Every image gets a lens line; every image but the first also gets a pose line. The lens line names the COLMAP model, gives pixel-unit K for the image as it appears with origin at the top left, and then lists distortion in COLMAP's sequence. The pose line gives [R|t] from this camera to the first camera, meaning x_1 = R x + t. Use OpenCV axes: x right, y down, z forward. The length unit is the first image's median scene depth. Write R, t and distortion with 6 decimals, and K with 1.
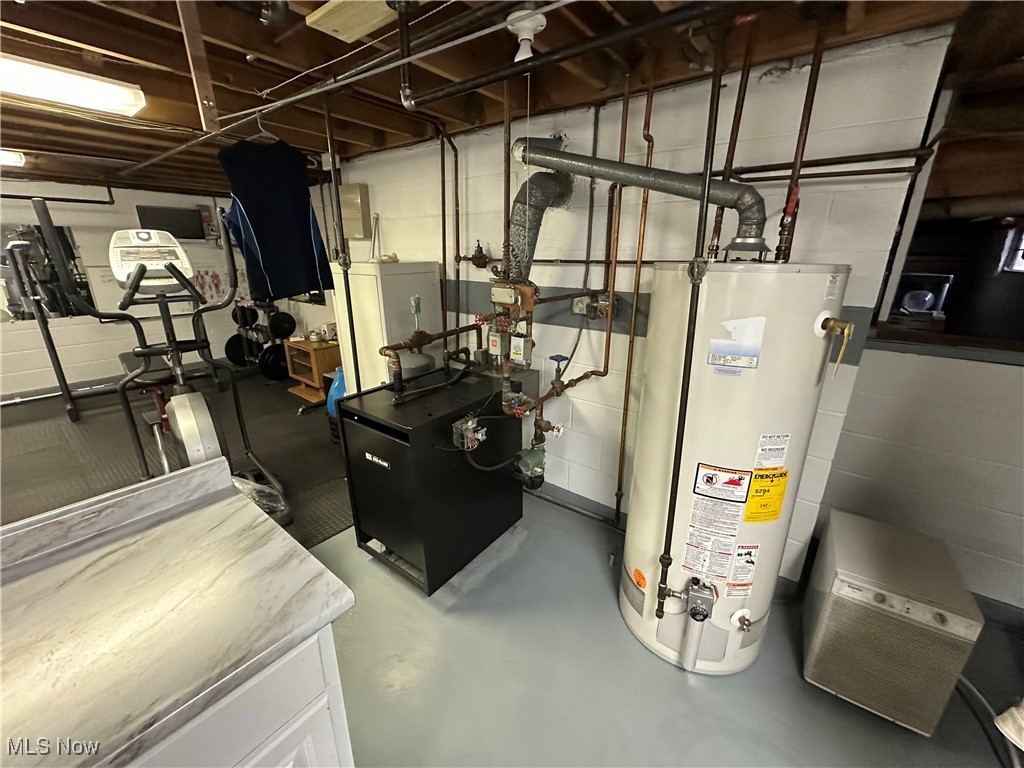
lens RADIAL K [[409.8, 0, 510.5], [0, 409.8, 386.6], [0, 0, 1]] dist [0.000240, 0.000013]
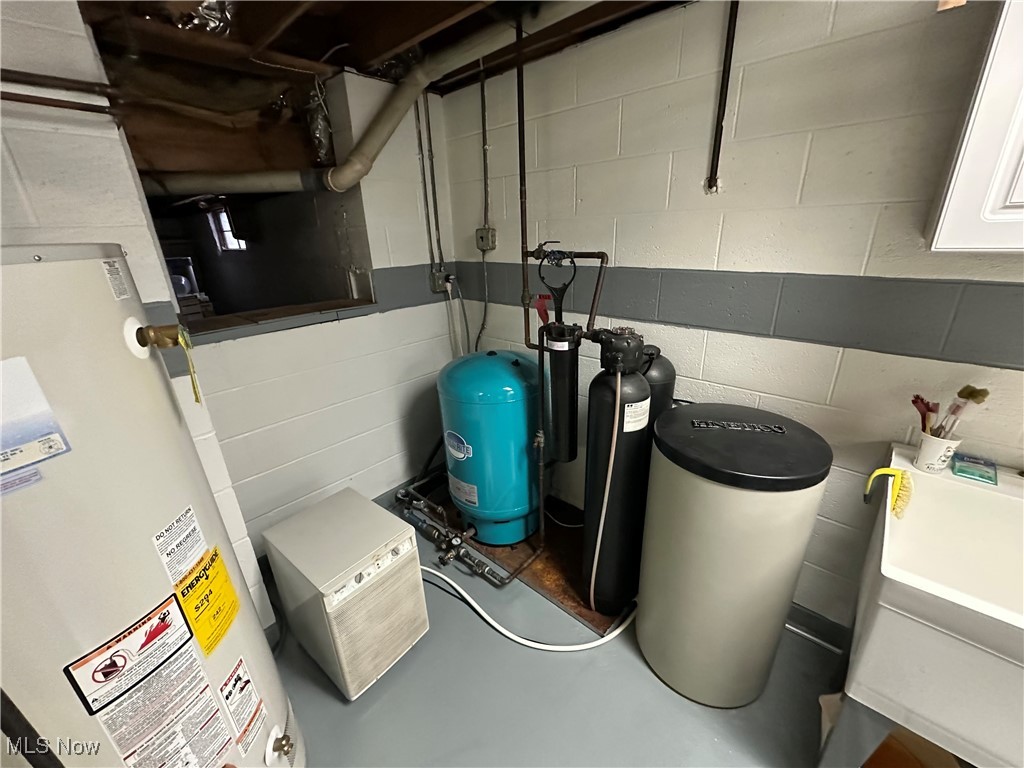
lens RADIAL K [[409.8, 0, 515.7], [0, 409.8, 388.8], [0, 0, 1]] dist [0.000240, 0.000013]
pose [[0.082474, -0.364119, 0.927694, 0.178606], [0.336577, 0.886348, 0.317968, -0.080587], [-0.938037, 0.286016, 0.195655, 0.319665]]
